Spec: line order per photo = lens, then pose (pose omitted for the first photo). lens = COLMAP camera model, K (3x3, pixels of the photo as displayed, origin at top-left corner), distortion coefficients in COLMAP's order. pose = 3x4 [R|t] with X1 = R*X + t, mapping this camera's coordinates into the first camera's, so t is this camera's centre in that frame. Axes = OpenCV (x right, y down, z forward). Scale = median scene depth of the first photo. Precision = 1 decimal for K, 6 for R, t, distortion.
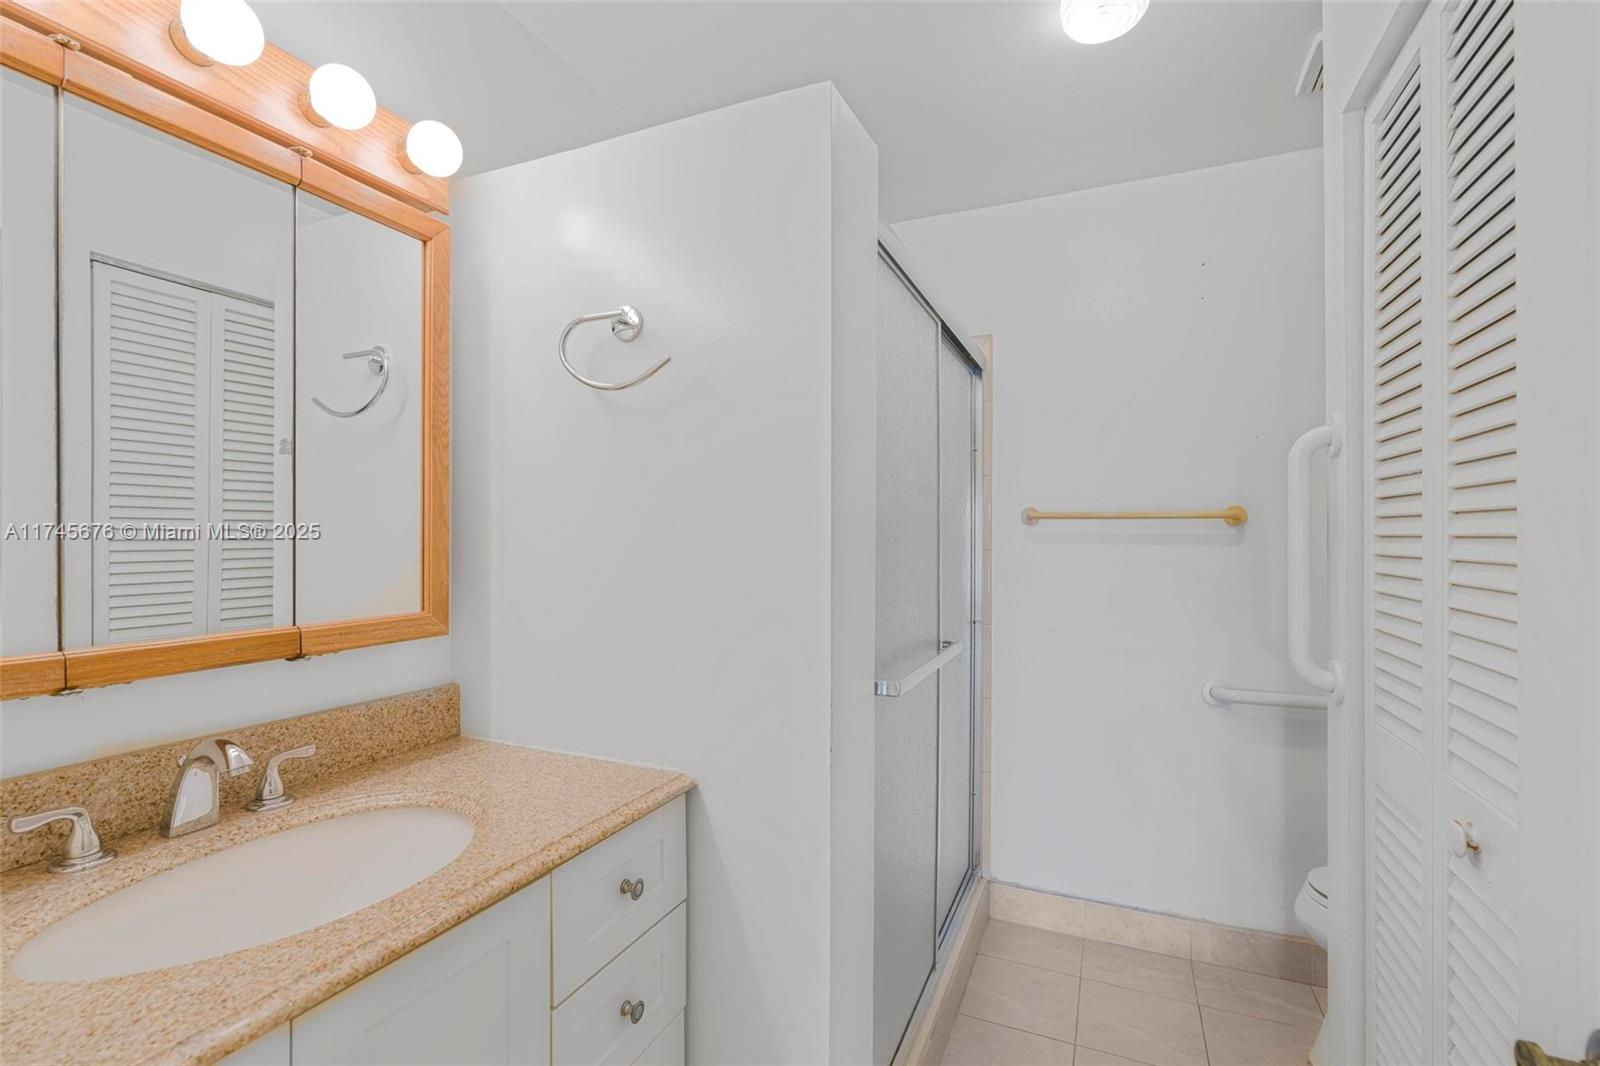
lens RADIAL K [[725.2, 0, 796.3], [0, 725.2, 534.4], [0, 0, 1]] dist [-0.008411, 0.000484]
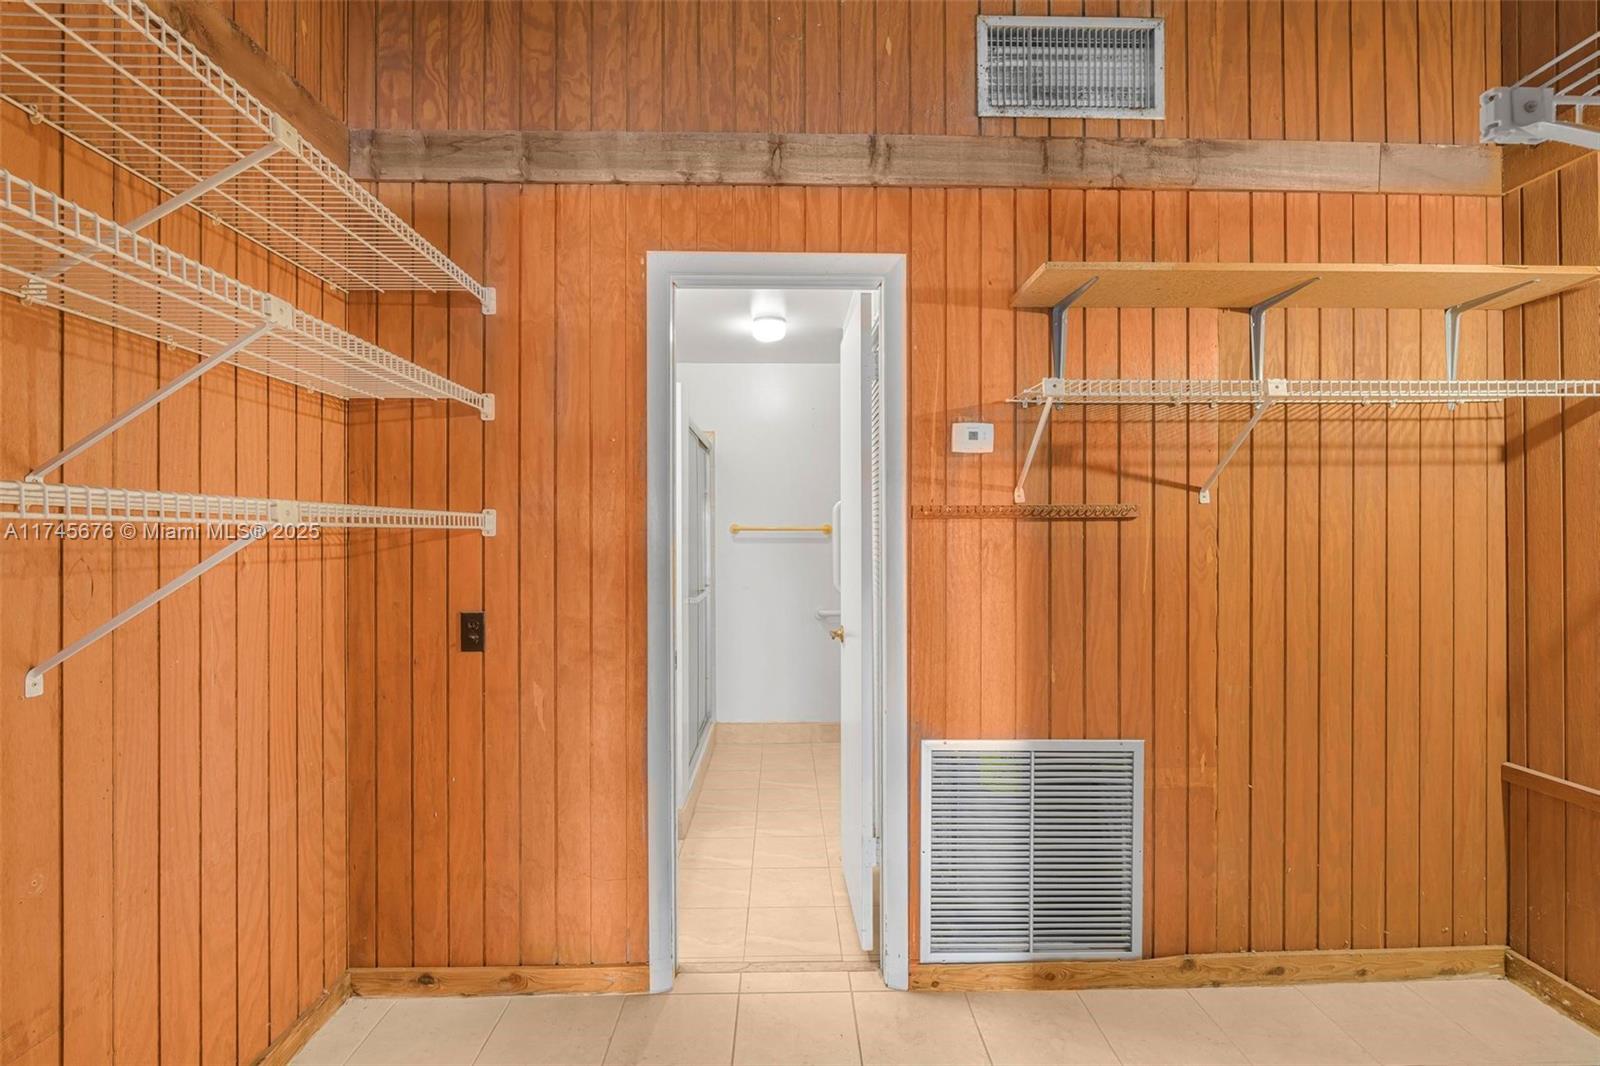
lens RADIAL K [[725.2, 0, 796.3], [0, 725.2, 534.4], [0, 0, 1]] dist [-0.008411, 0.000484]
pose [[0.899592, 0.009370, 0.436630, -0.397074], [-0.005803, 0.999938, -0.009503, 0.004382], [-0.436692, 0.006016, 0.899591, -0.851206]]
